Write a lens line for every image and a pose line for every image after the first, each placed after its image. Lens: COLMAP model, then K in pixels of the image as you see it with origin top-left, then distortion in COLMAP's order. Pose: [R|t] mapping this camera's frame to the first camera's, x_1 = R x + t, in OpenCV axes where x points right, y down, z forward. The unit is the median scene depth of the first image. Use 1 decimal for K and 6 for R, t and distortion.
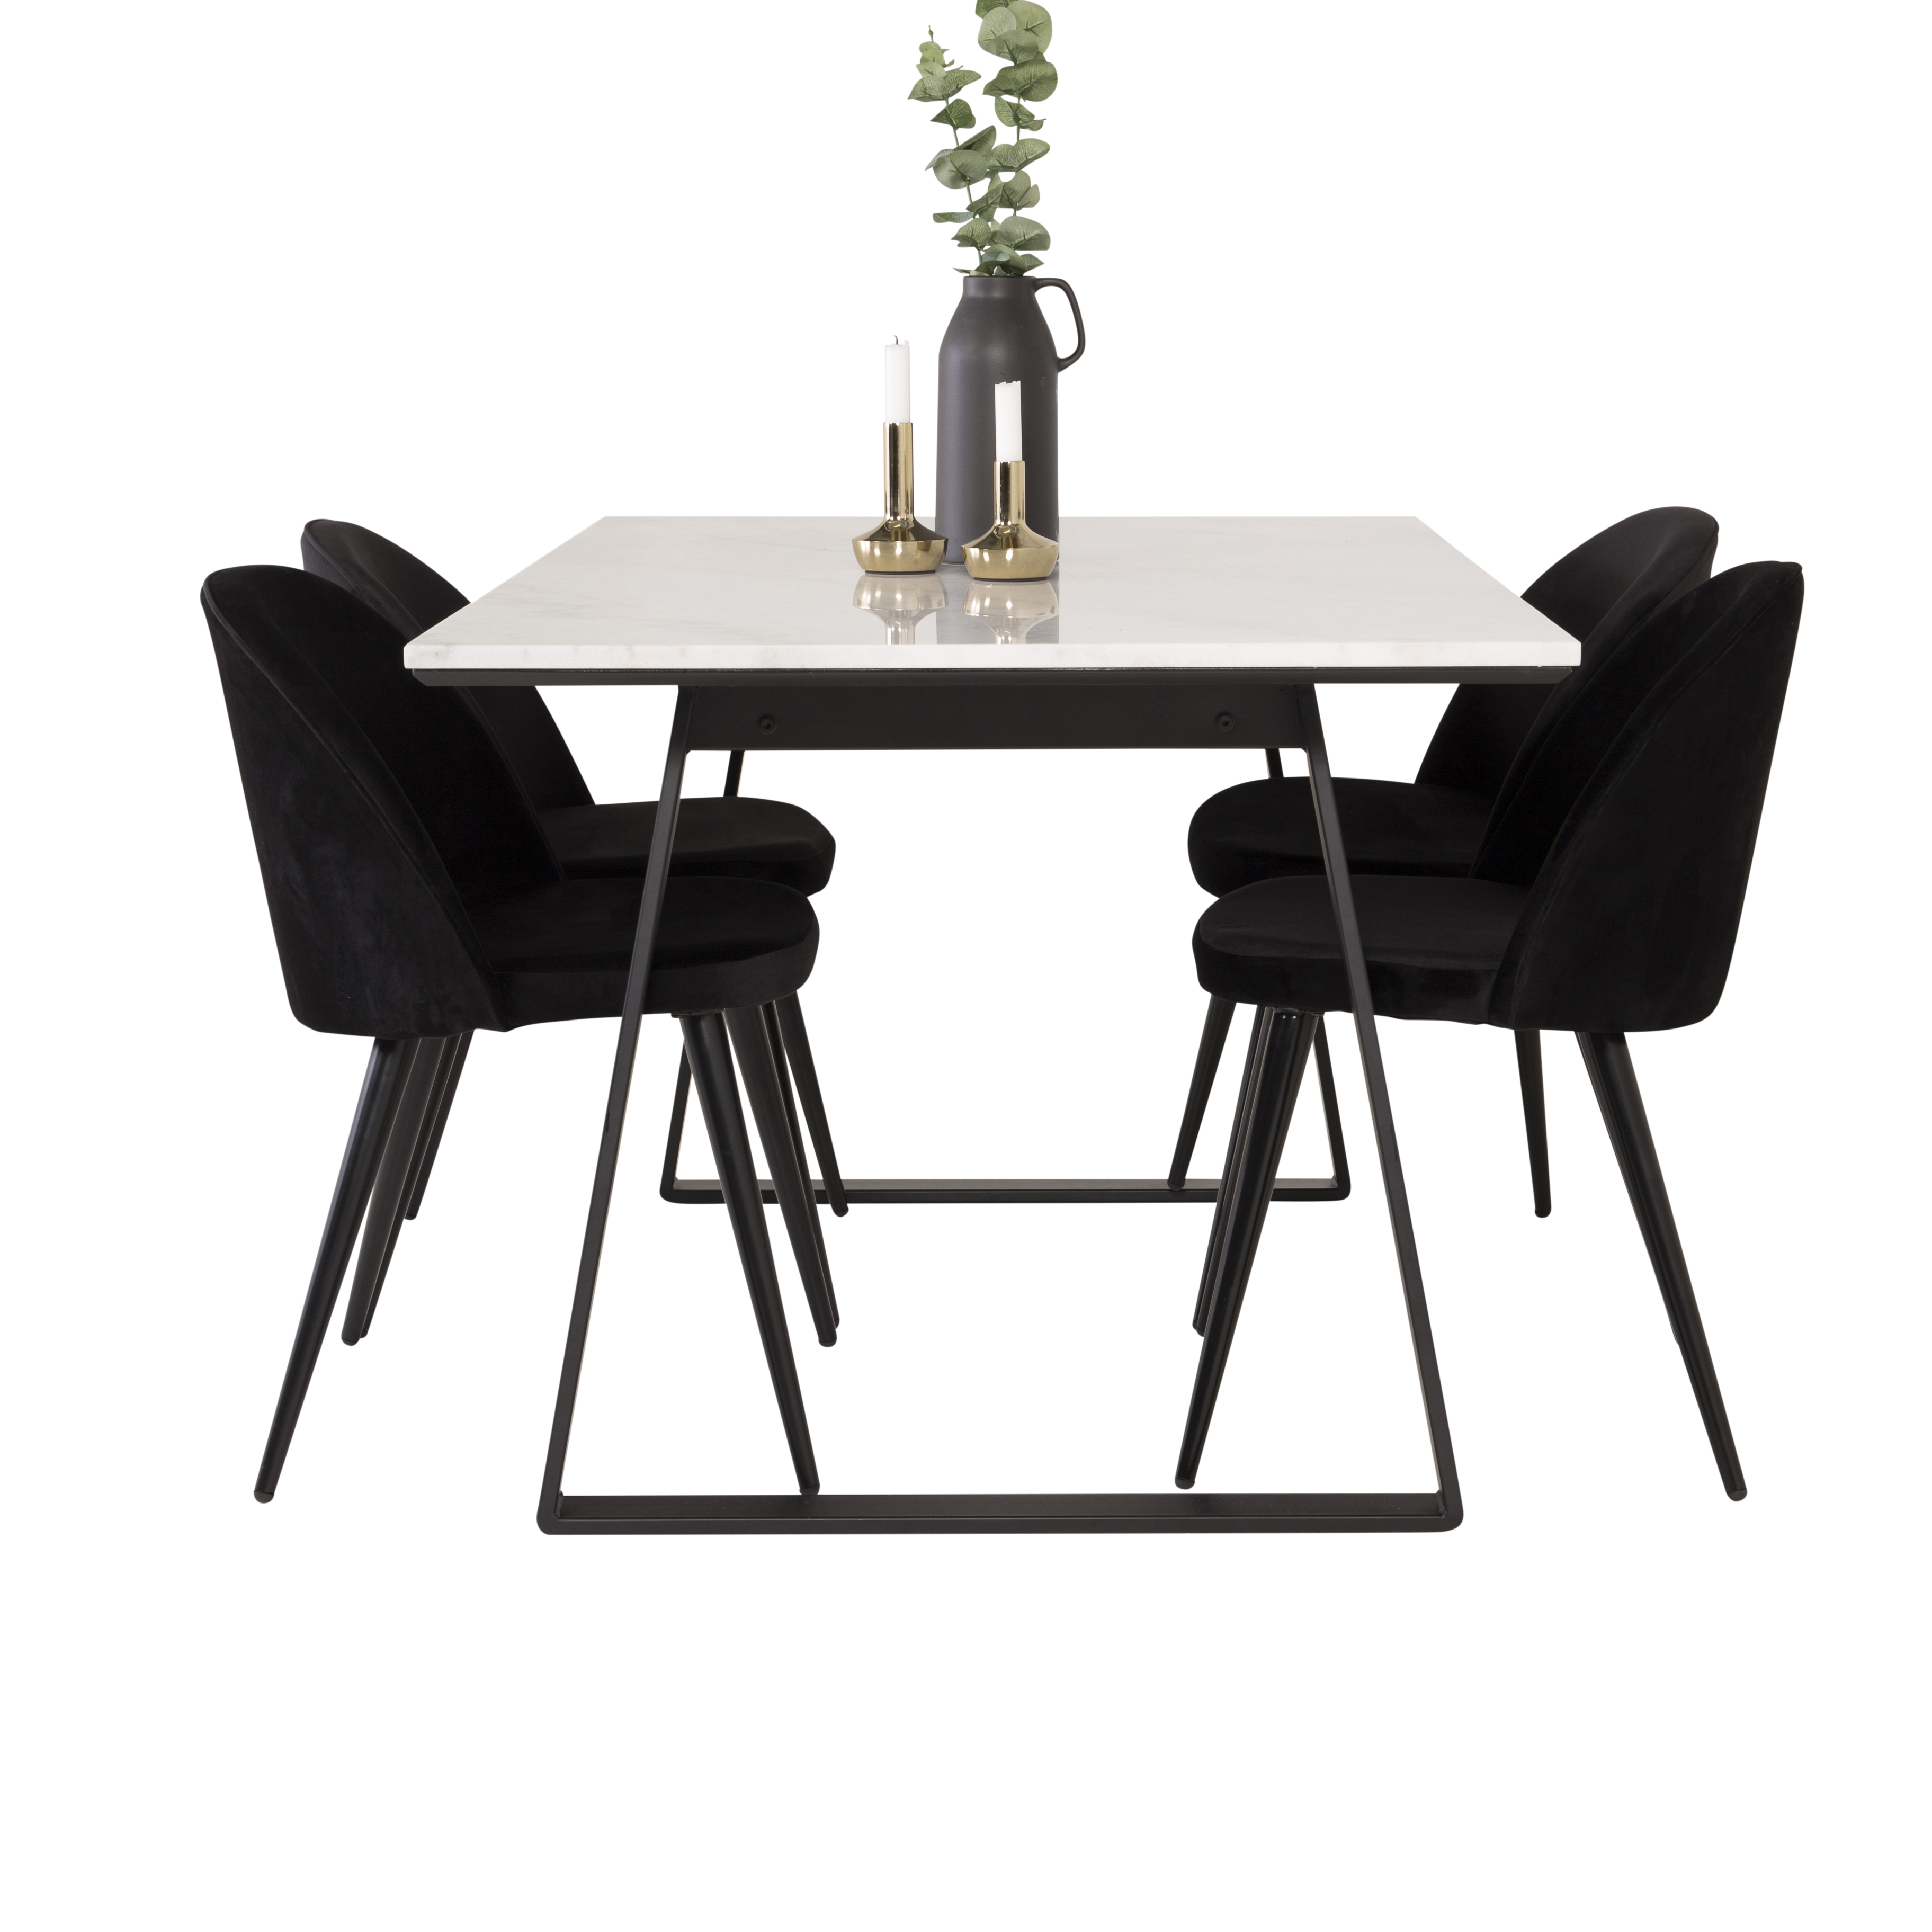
lens RADIAL K [[3932.7, 0, 1008.4], [0, 3932.7, 1022.6], [0, 0, 1]] dist [0.017004, 0.273290]
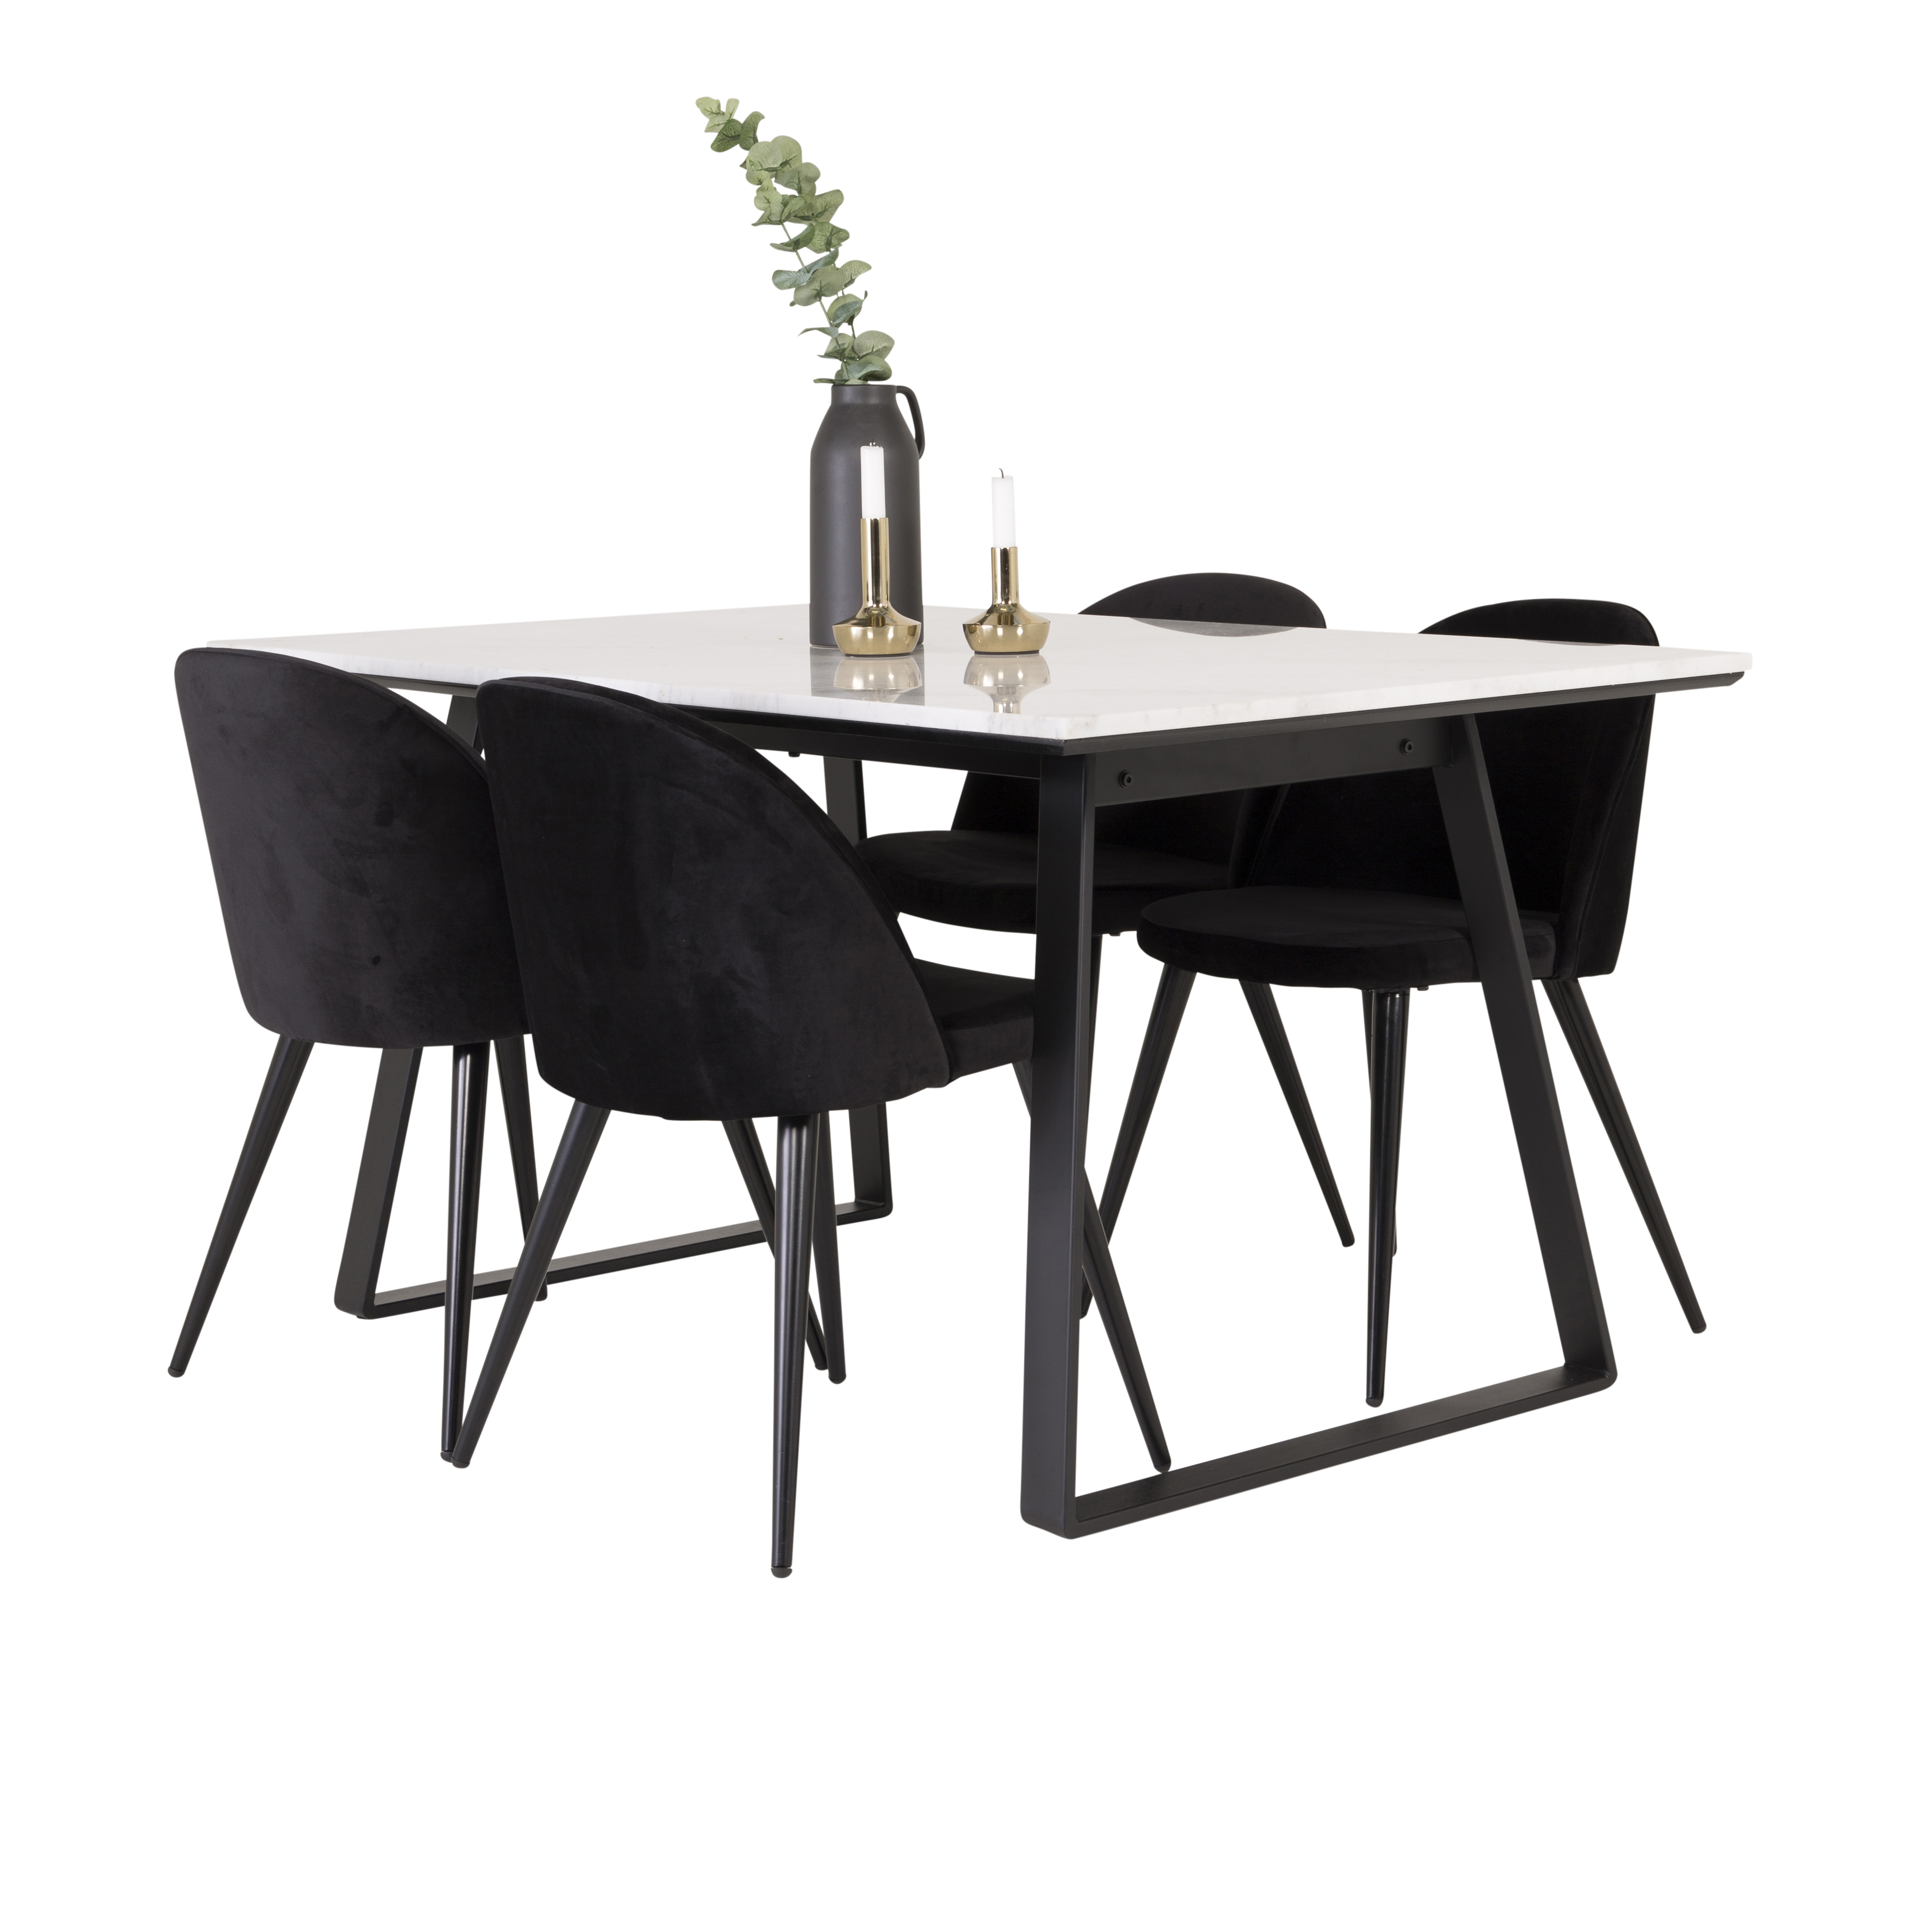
lens RADIAL K [[4054.2, 0, 966.0], [0, 4054.2, 966.0], [0, 0, 1]] dist [-0.016246, 0.167161]
pose [[0.756275, -0.108559, 0.645185, -0.757583], [0.141323, 0.989963, 0.000914, -0.027937], [-0.638808, 0.090488, 0.764026, 0.142232]]
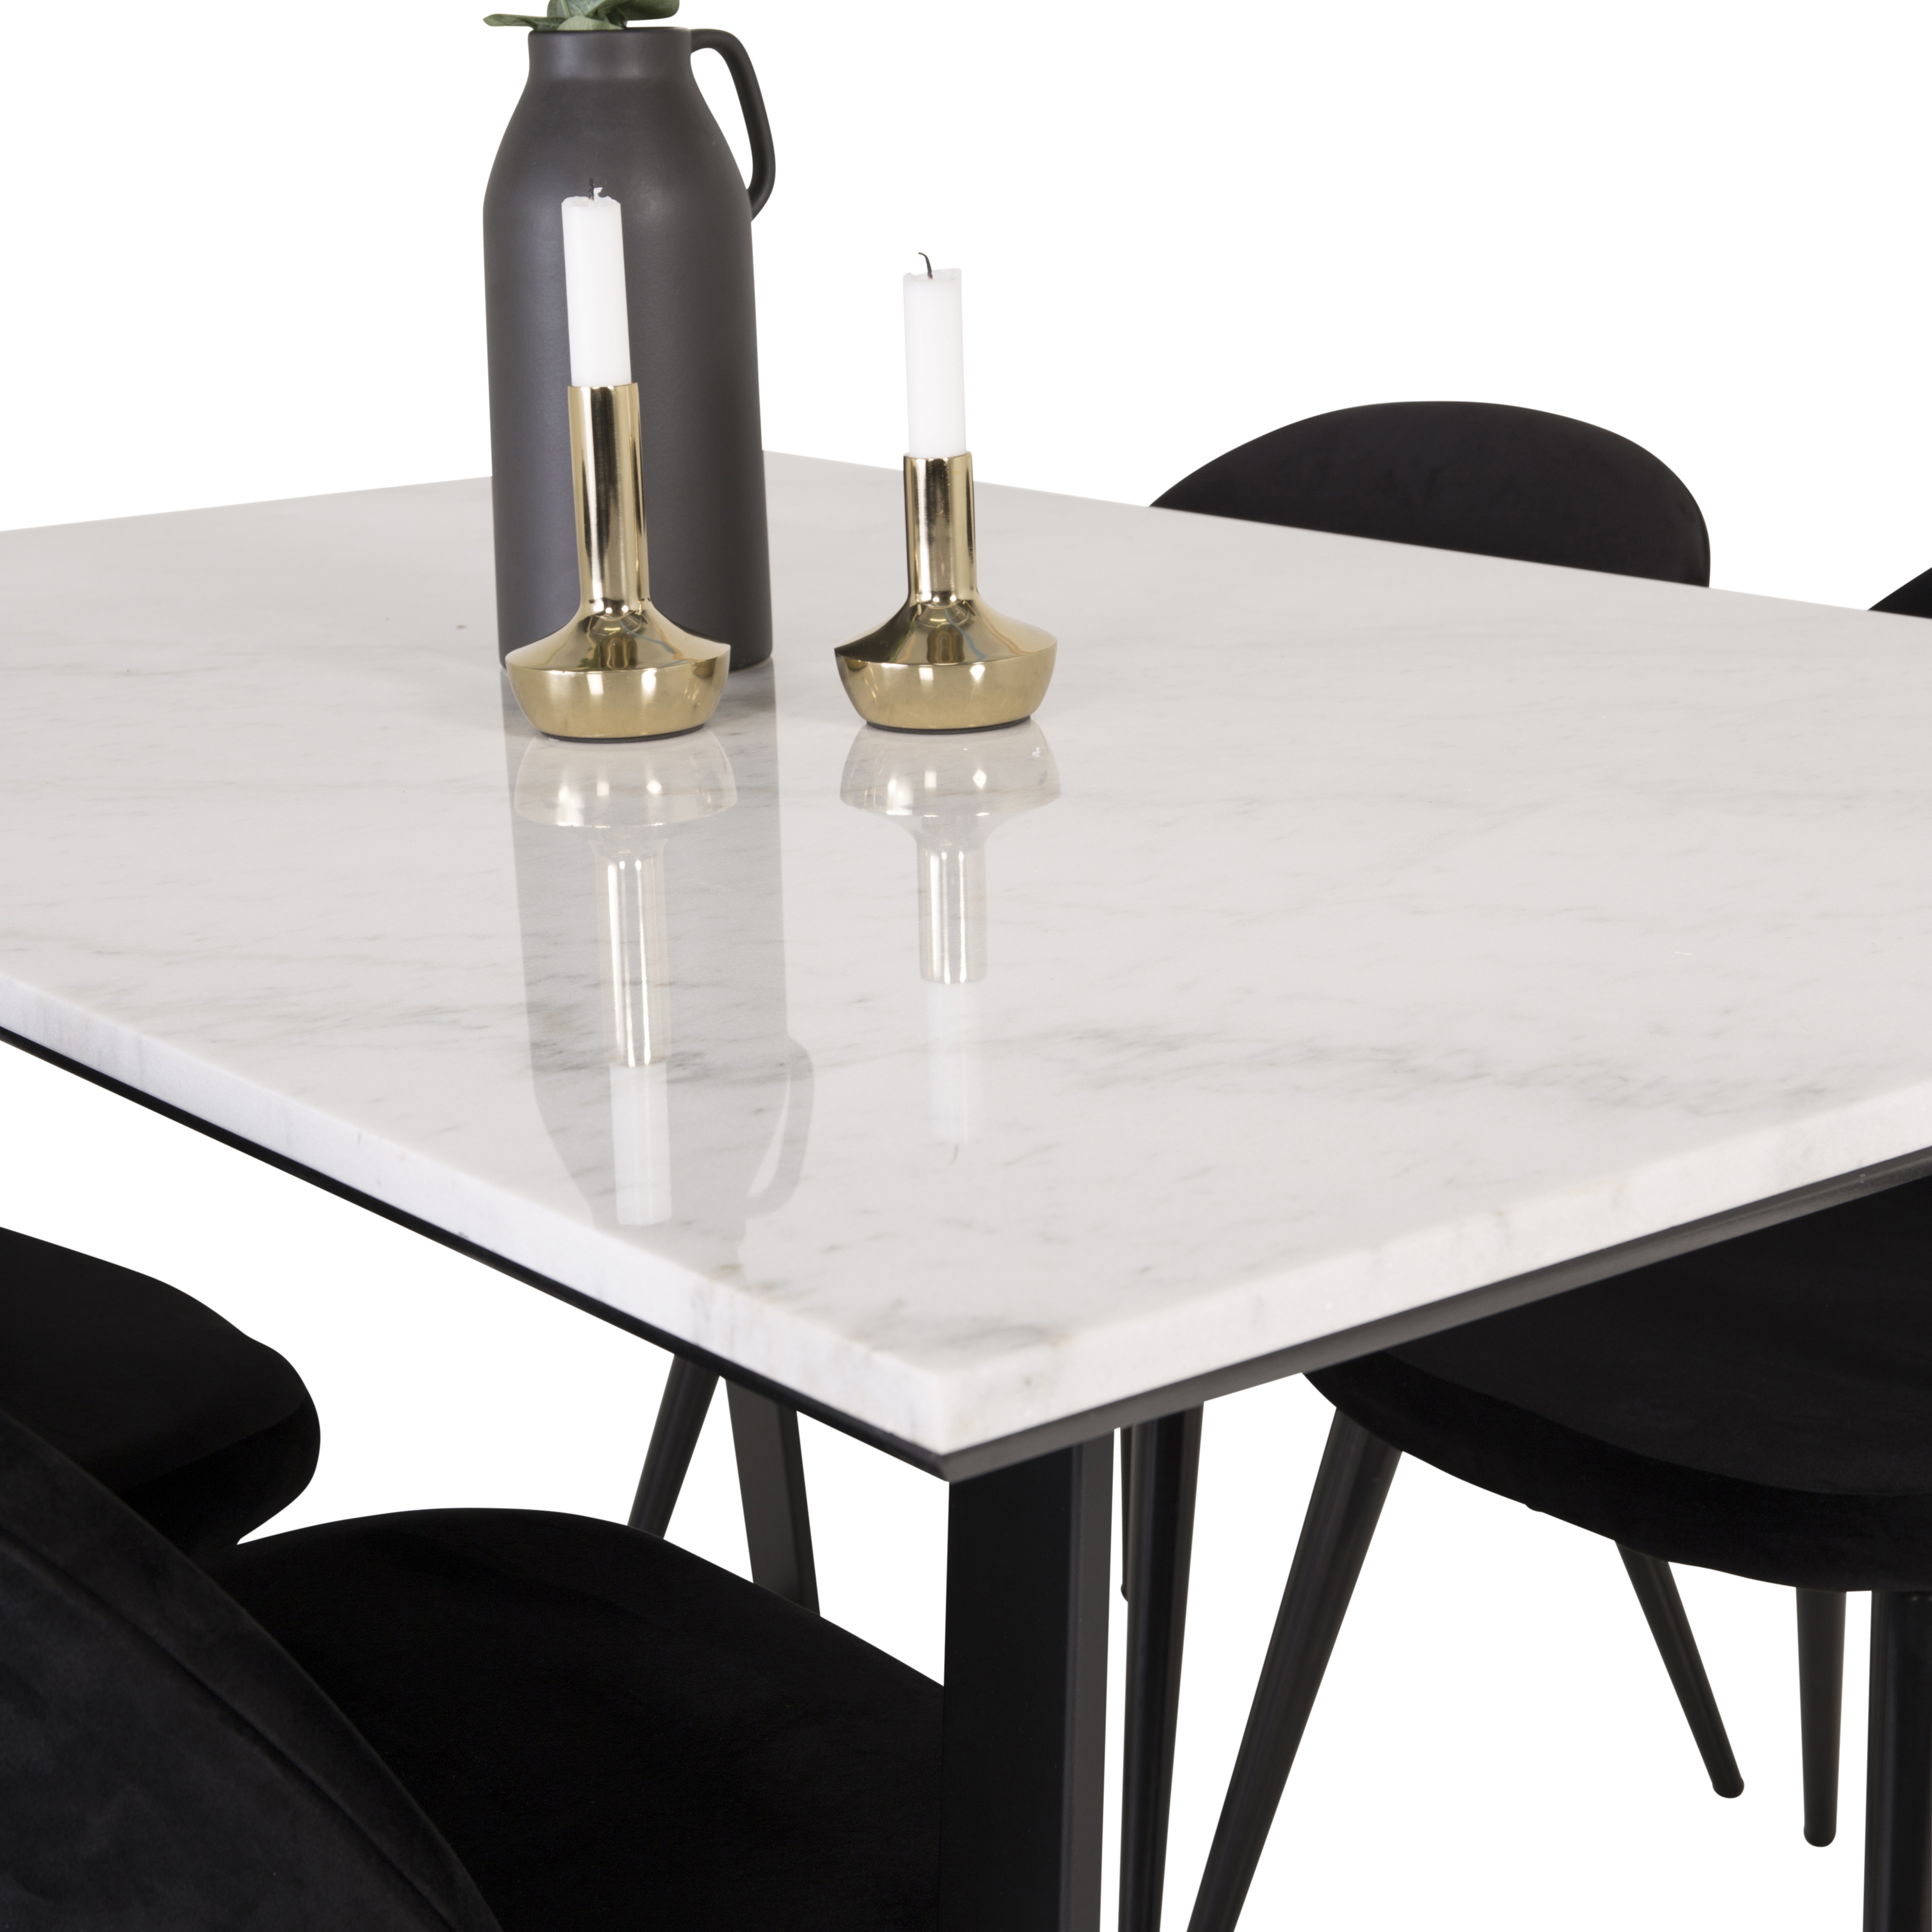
lens RADIAL K [[3932.7, 0, 1008.4], [0, 3932.7, 1022.6], [0, 0, 1]] dist [0.017004, 0.273290]
pose [[0.783953, -0.185438, 0.592478, -0.263140], [0.148398, 0.982656, 0.111202, -0.127758], [-0.602823, 0.000745, 0.797874, 0.645183]]
